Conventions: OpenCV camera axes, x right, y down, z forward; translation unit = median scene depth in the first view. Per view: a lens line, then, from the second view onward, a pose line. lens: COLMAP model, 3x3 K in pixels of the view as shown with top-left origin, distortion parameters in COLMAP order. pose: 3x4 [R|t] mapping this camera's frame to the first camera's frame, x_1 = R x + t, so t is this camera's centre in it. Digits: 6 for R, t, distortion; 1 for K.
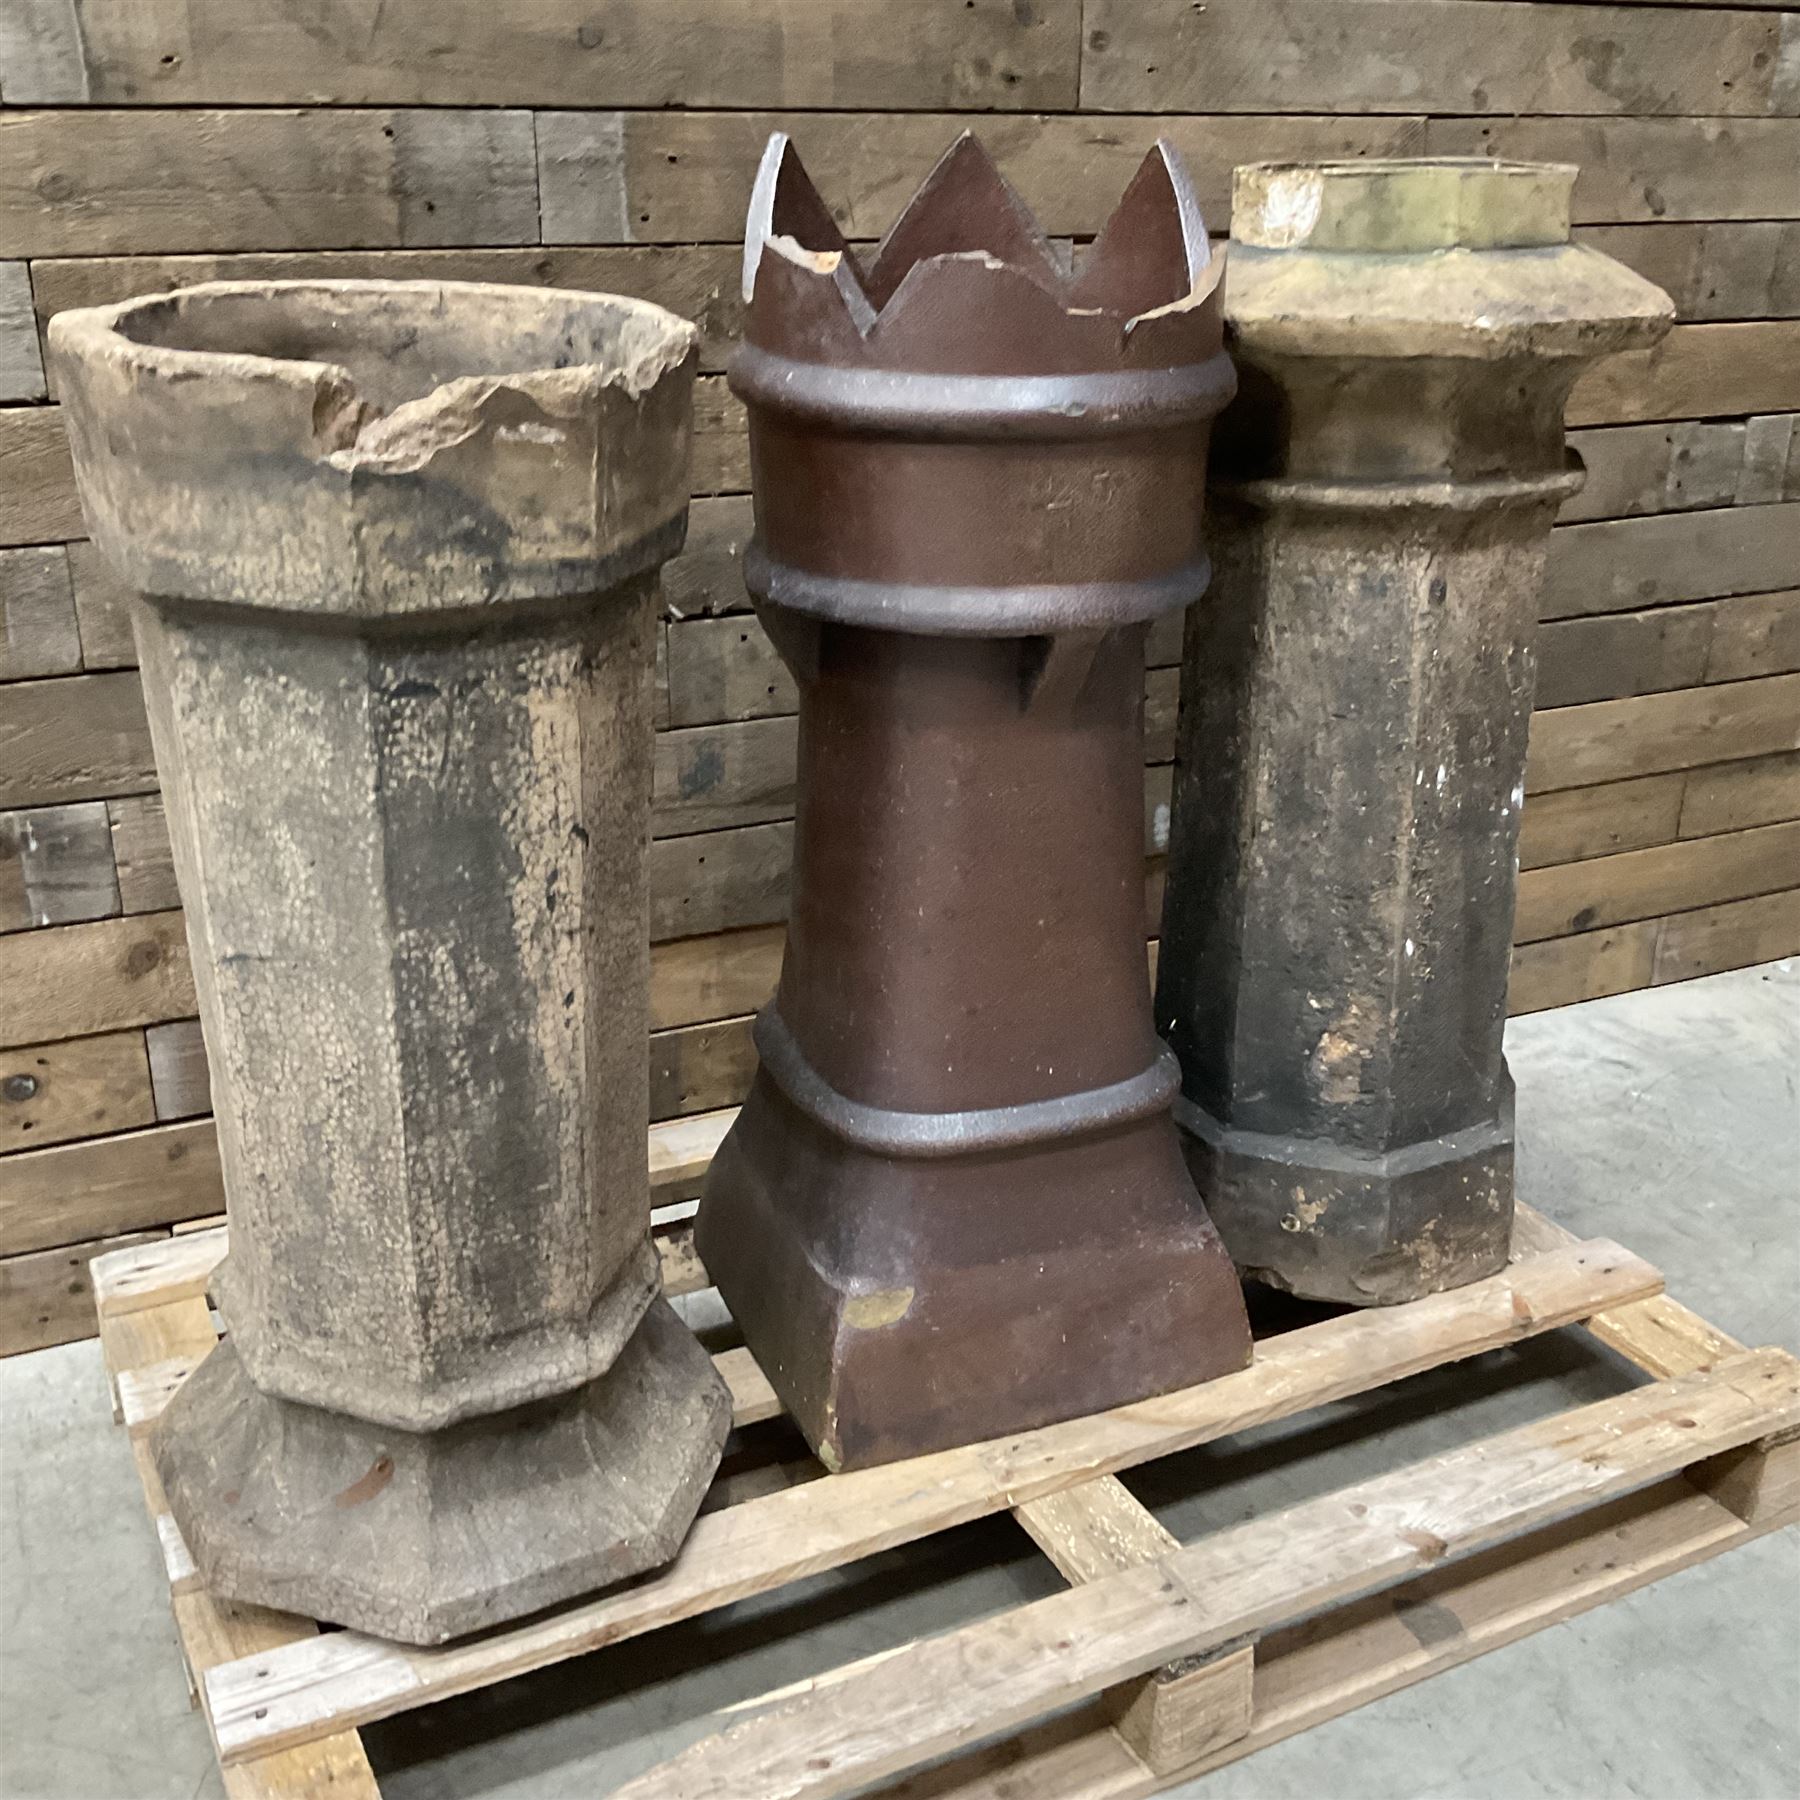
lens RADIAL K [[1993.9, 0, 907.0], [0, 1993.9, 908.4], [0, 0, 1]] dist [0.043210, 0.000000]
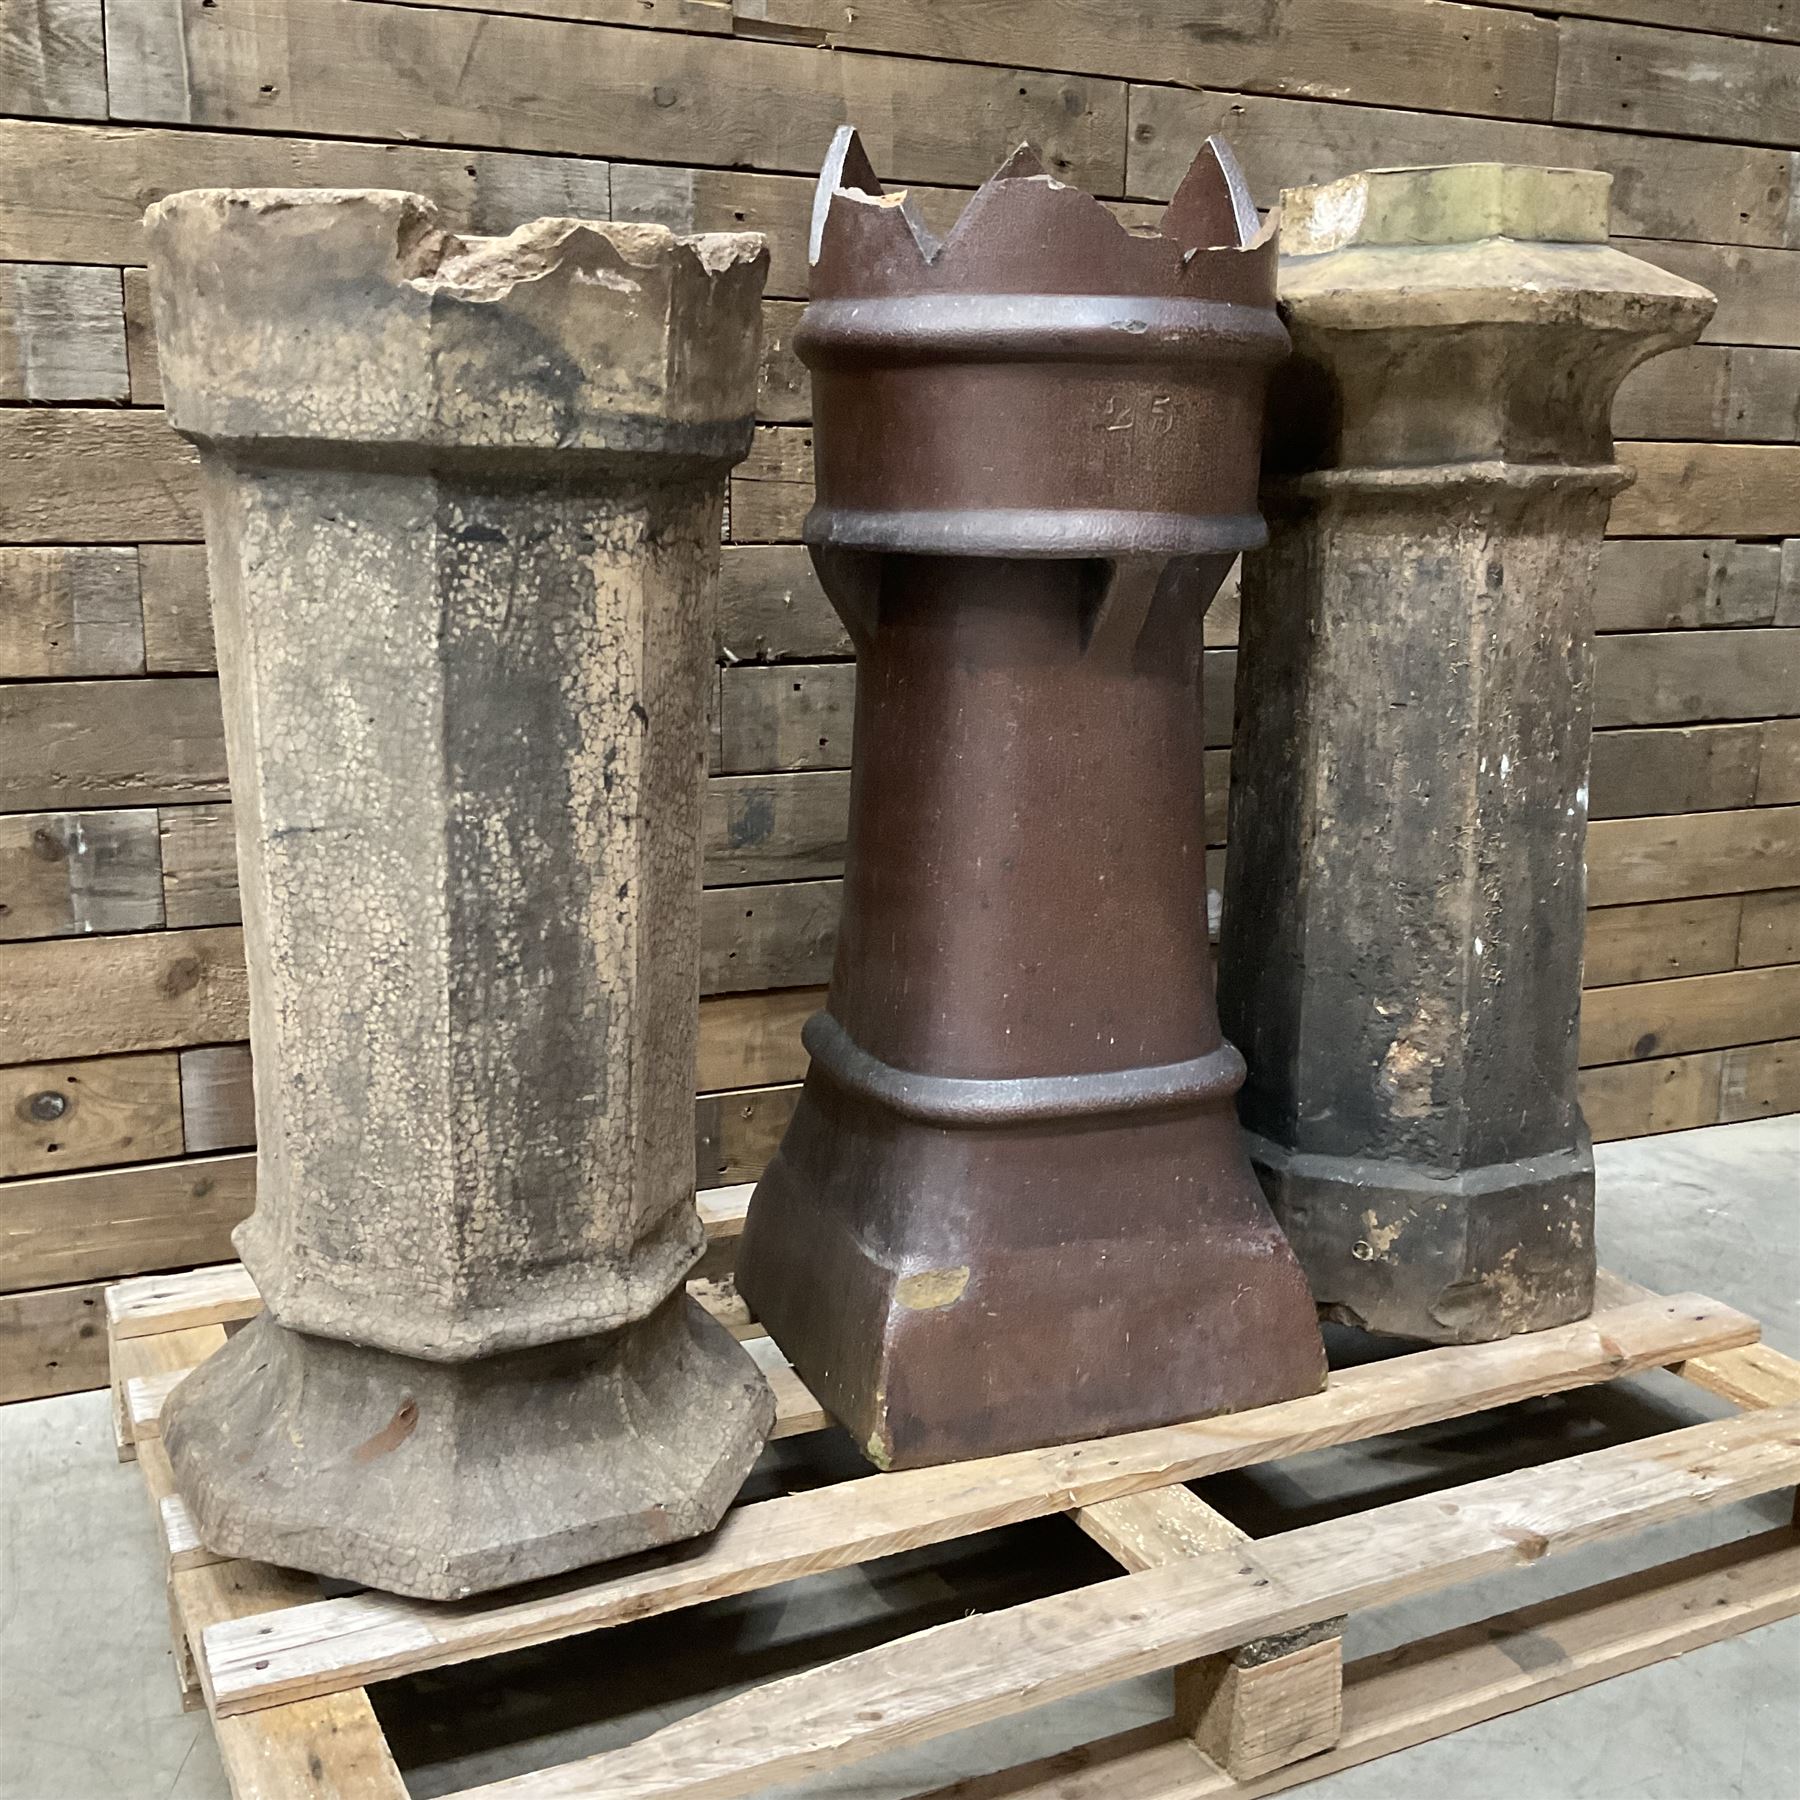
lens RADIAL K [[1993.9, 0, 909.4], [0, 1993.9, 910.9], [0, 0, 1]] dist [0.043210, 0.000000]
pose [[0.999855, 0.006368, -0.015773, -0.011898], [-0.008926, 0.985780, -0.167802, 0.191935], [0.014480, 0.167919, 0.985695, 0.036275]]
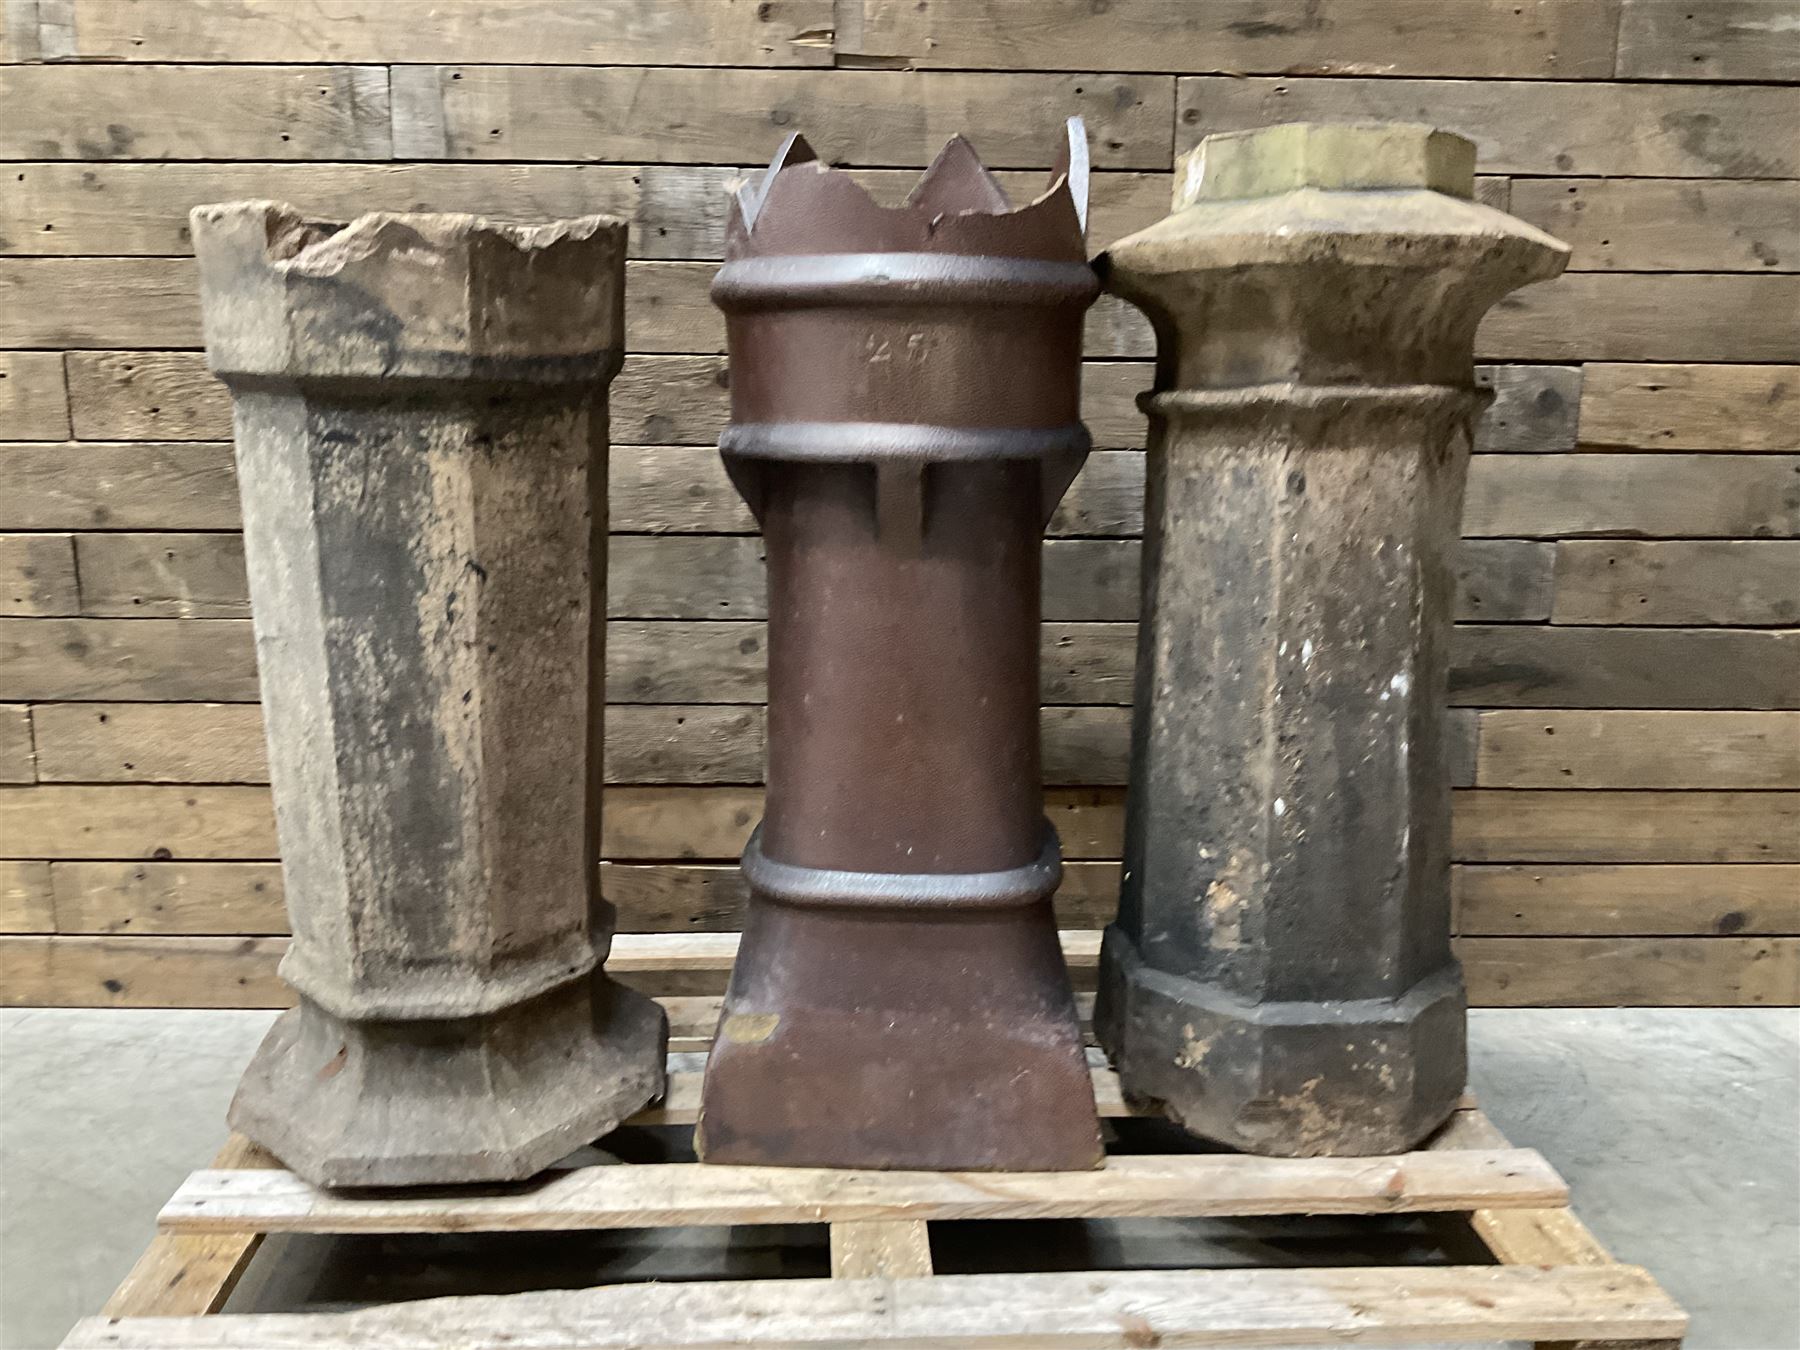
lens RADIAL K [[1497.7, 0, 905.2], [0, 1497.7, 679.2], [0, 0, 1]] dist [0.055070, -0.087811]
pose [[0.912603, 0.079494, -0.401044, 0.444175], [-0.155047, 0.974935, -0.159571, 0.131633], [0.378307, 0.207806, 0.902054, 0.174886]]
